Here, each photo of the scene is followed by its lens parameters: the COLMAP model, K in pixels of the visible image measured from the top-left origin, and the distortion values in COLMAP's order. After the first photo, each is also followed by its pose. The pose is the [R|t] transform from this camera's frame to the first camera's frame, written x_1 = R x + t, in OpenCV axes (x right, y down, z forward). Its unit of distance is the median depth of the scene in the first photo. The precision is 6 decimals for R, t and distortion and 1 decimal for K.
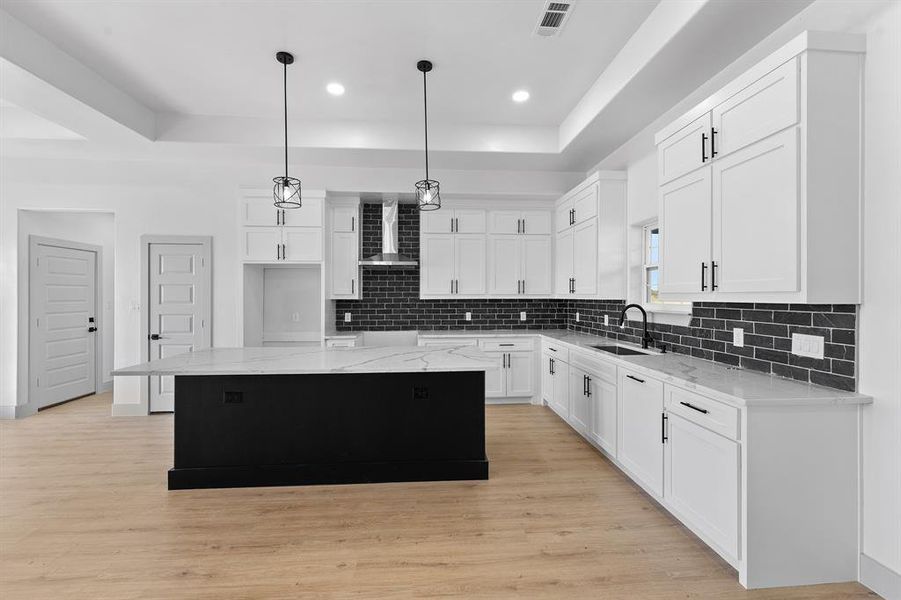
lens RADIAL K [[372.6, 0, 452.0], [0, 372.6, 295.5], [0, 0, 1]] dist [-0.000879, -0.000643]
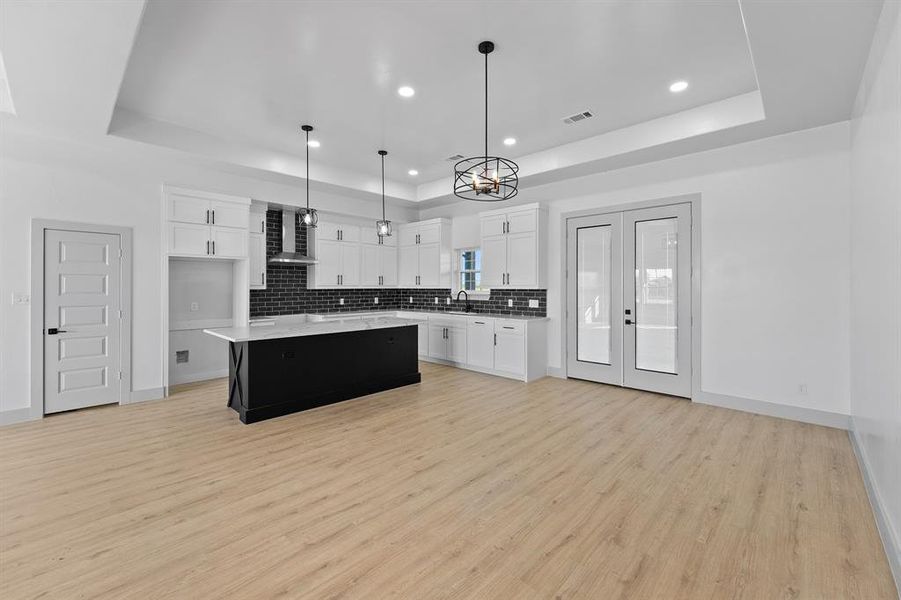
lens RADIAL K [[372.6, 0, 455.9], [0, 372.6, 286.8], [0, 0, 1]] dist [-0.000879, -0.000643]
pose [[0.737724, -0.000031, 0.675103, -0.683946], [-0.000995, 0.999999, 0.001132, 0.000274], [-0.675102, -0.001507, 0.737723, -0.345754]]
